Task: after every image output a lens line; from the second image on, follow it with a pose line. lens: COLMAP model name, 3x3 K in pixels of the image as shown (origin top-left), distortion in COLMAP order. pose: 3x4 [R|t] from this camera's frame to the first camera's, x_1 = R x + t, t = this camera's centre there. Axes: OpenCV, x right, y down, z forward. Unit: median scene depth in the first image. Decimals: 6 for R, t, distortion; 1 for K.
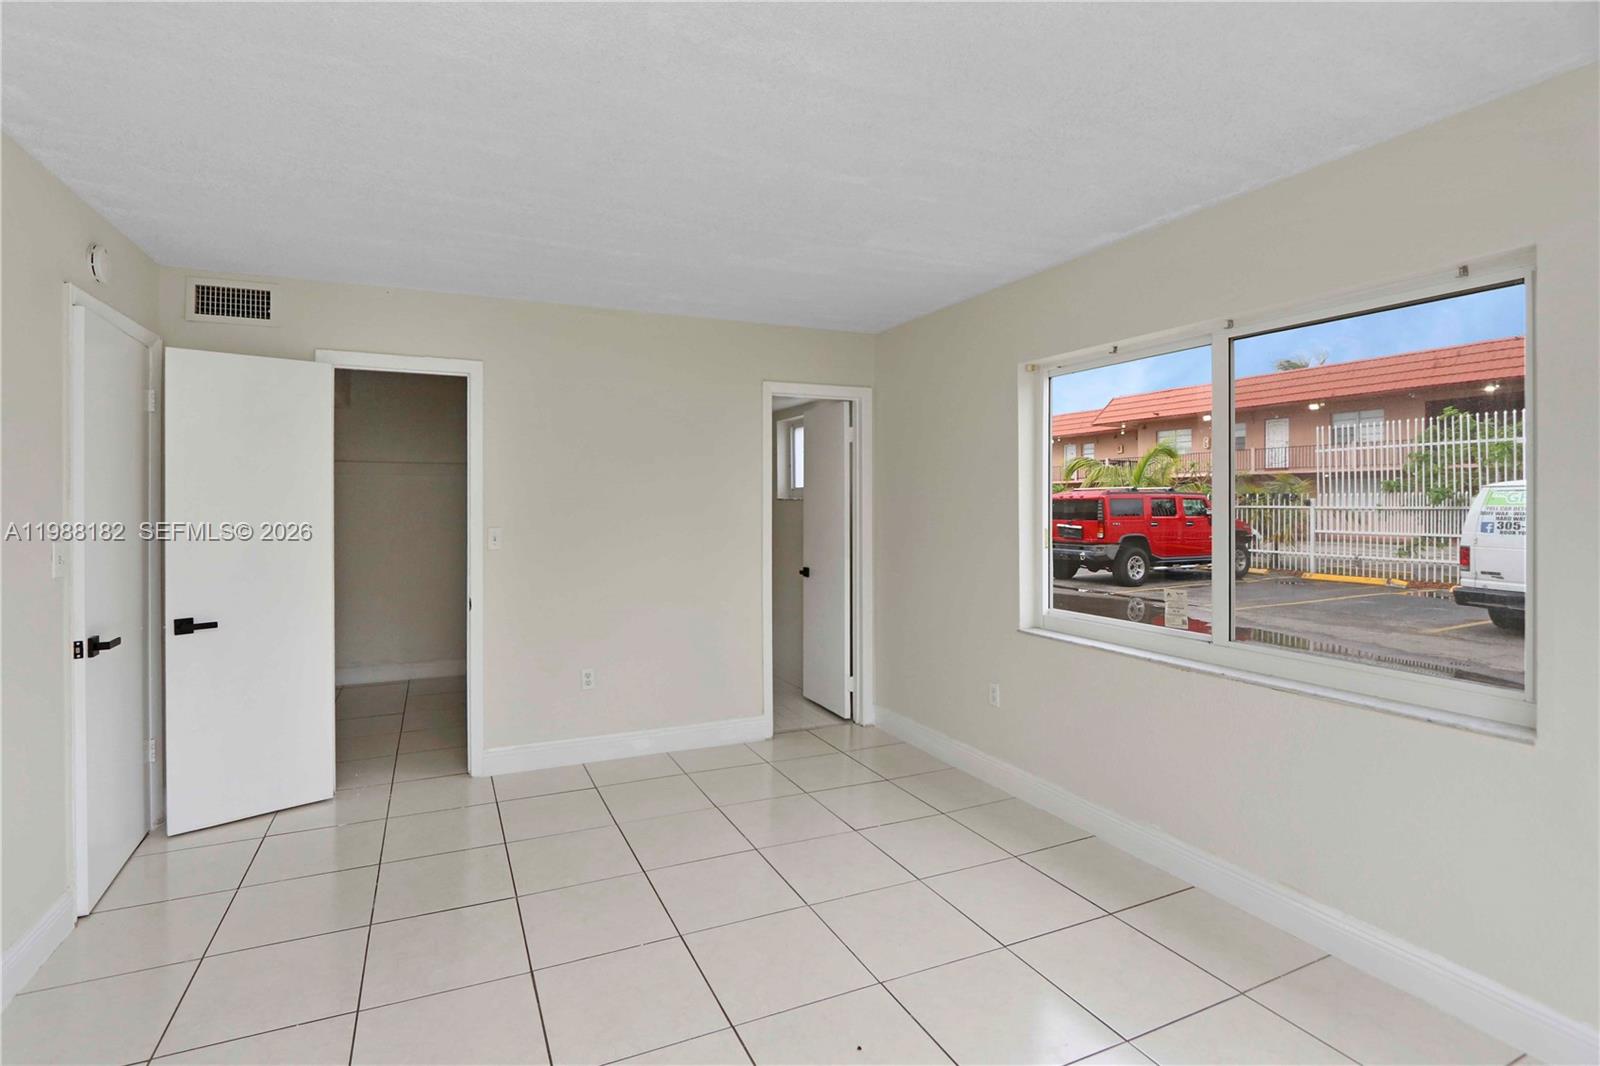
lens RADIAL K [[756.7, 0, 763.5], [0, 756.7, 493.4], [0, 0, 1]] dist [-0.002483, 0.000792]
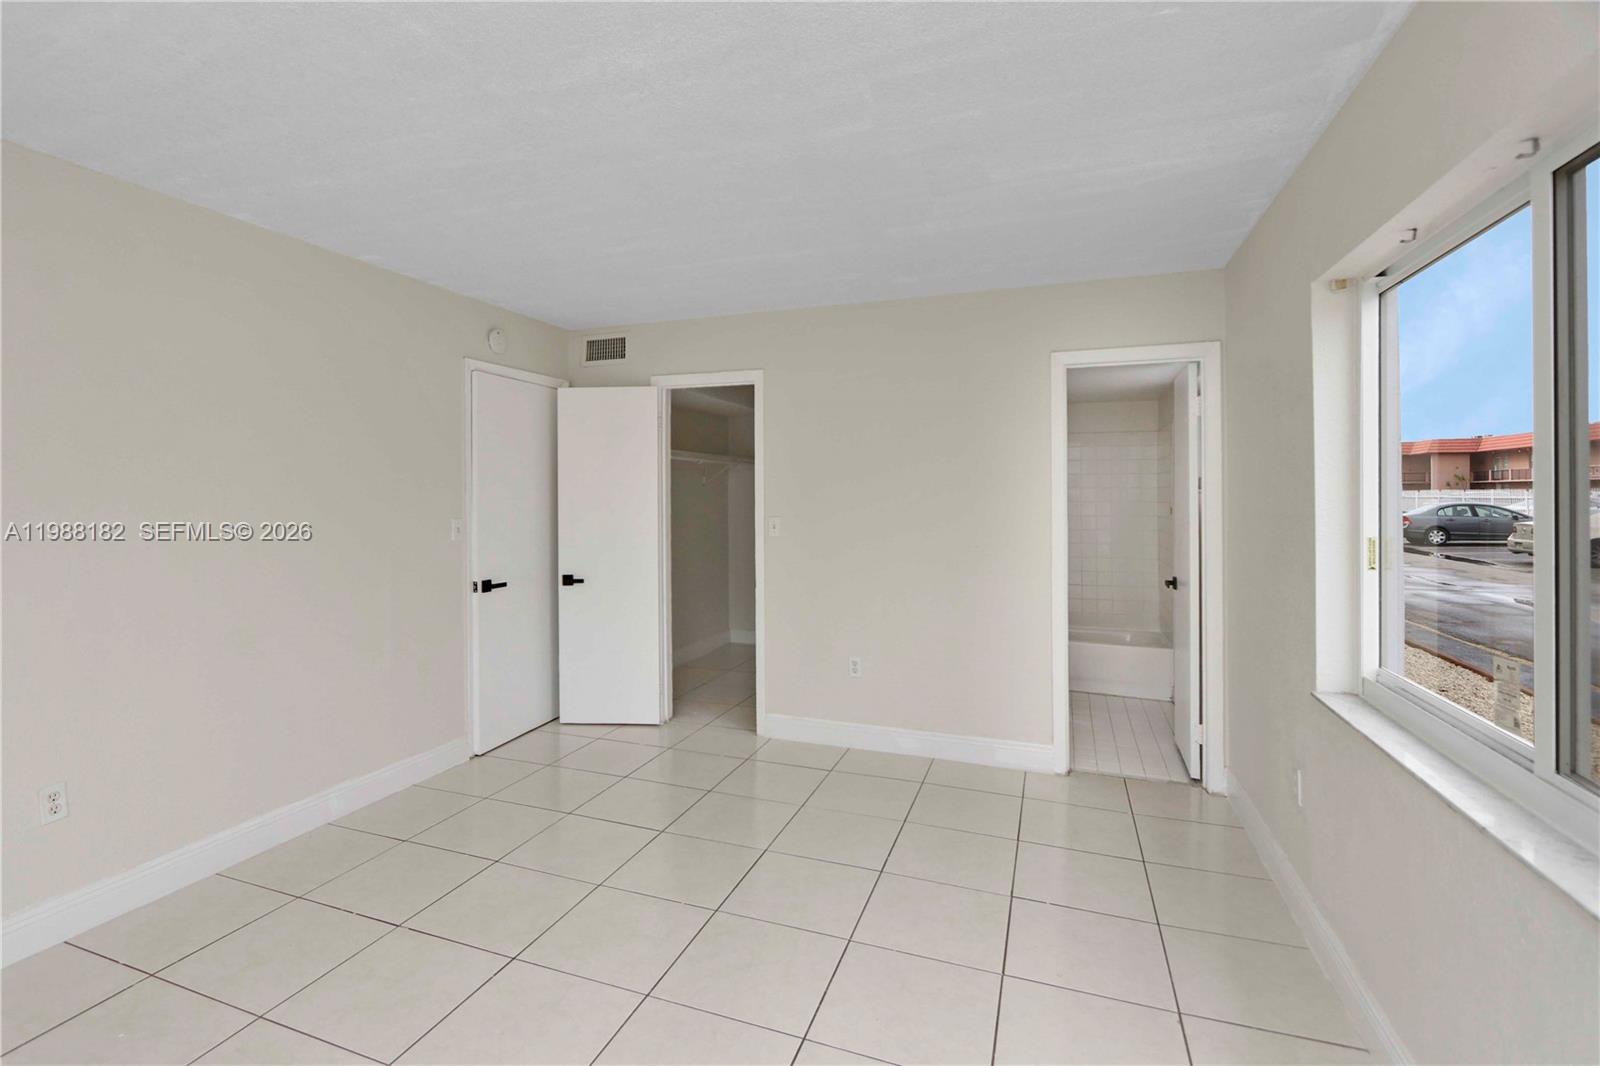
lens RADIAL K [[756.7, 0, 763.5], [0, 756.7, 493.4], [0, 0, 1]] dist [-0.002483, 0.000792]
pose [[0.709602, 0.001295, -0.704601, 0.445906], [0.007303, 0.999931, 0.009193, -0.000522], [0.704565, -0.011669, 0.709544, 0.204979]]
